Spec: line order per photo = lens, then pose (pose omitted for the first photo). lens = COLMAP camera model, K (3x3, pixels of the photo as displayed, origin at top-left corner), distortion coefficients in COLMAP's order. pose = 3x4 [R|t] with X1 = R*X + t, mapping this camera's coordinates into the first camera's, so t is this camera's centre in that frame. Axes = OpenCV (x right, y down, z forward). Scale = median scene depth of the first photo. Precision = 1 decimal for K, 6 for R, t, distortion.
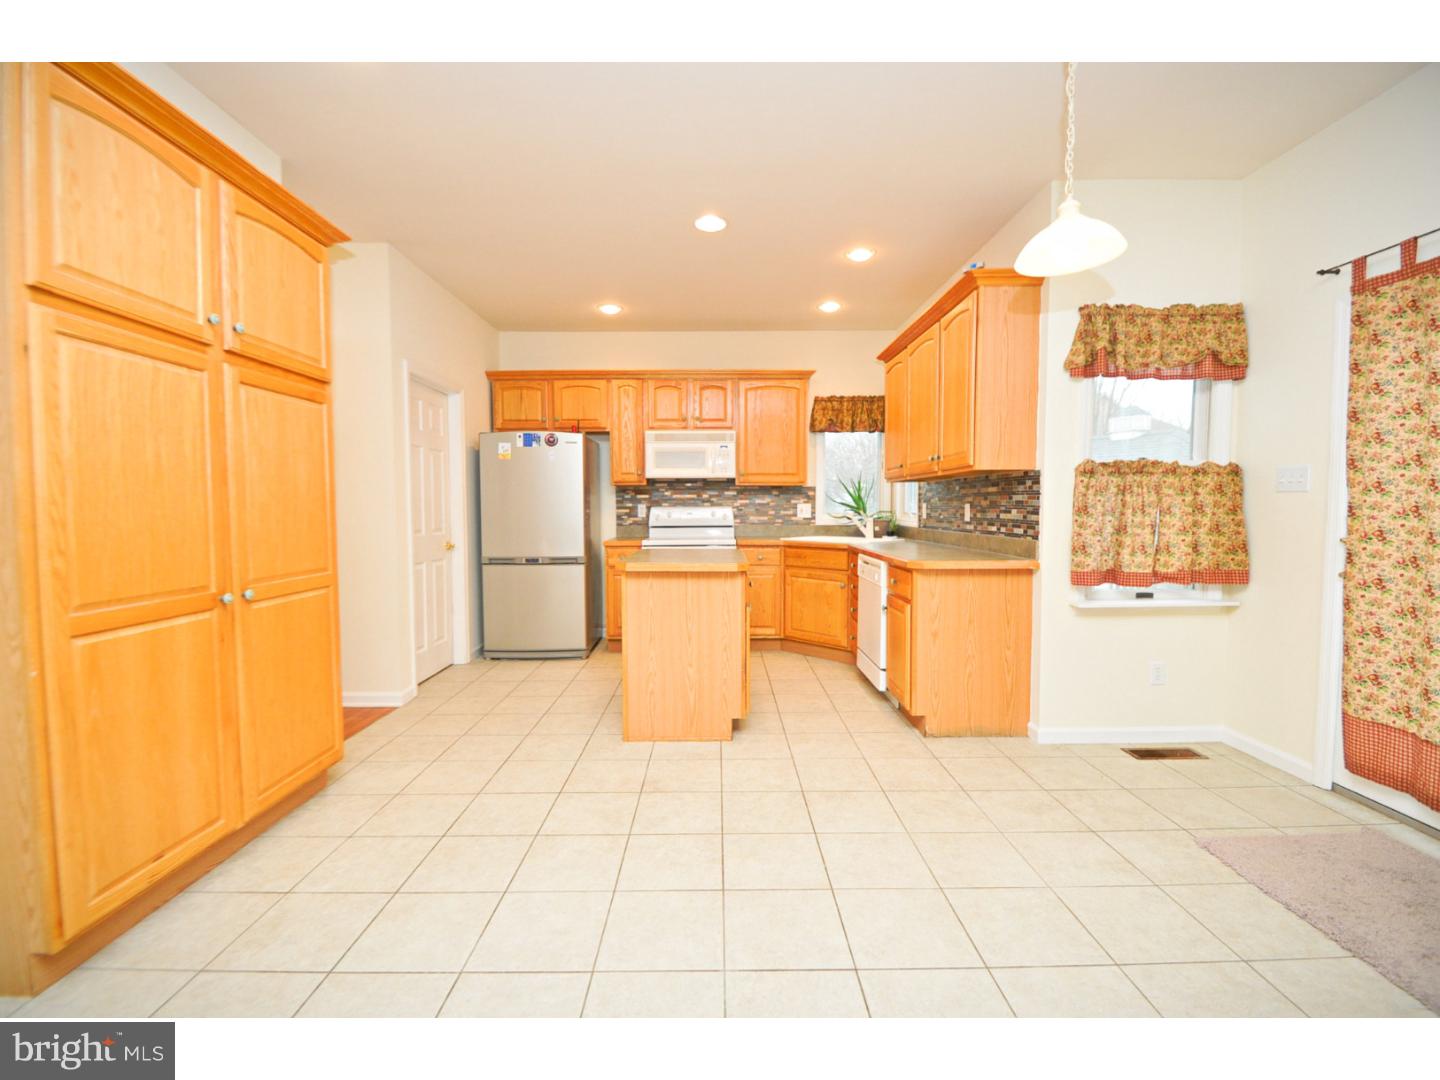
lens RADIAL K [[631.9, 0, 720.0], [0, 631.9, 540.0], [0, 0, 1]] dist [0.011491, -0.013544]
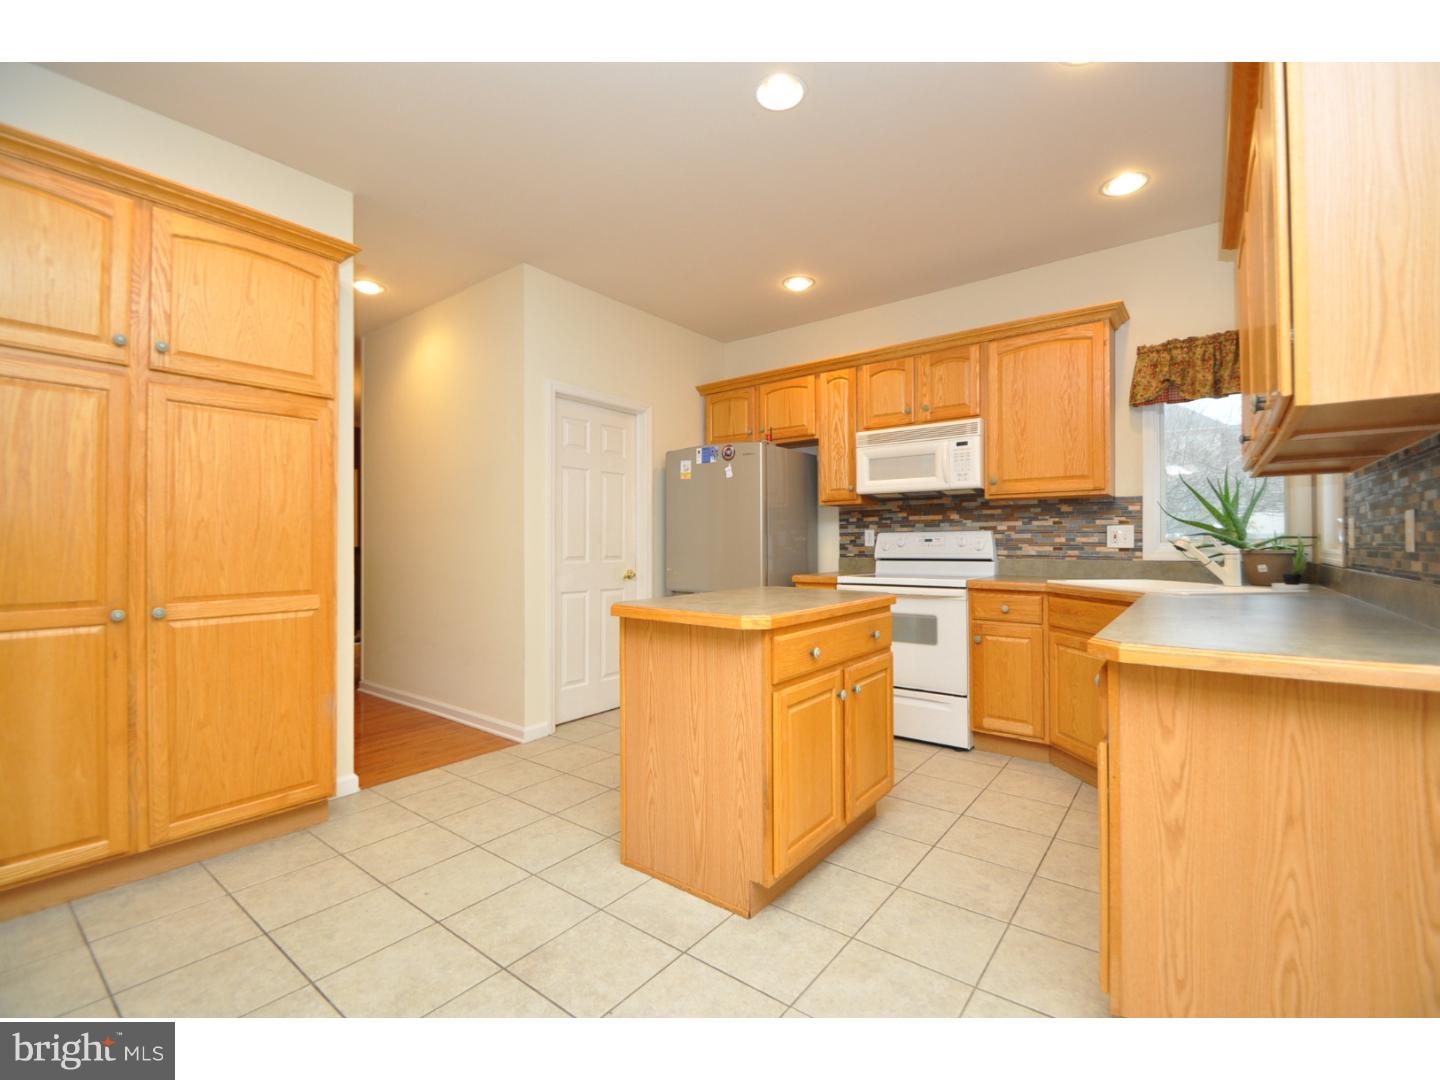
lens RADIAL K [[631.9, 0, 720.0], [0, 631.9, 540.0], [0, 0, 1]] dist [0.011491, -0.013544]
pose [[0.787617, -0.002784, -0.616159, 0.219500], [-0.031785, 0.998475, -0.045142, -0.003773], [0.615345, 0.055139, 0.786327, 0.306025]]
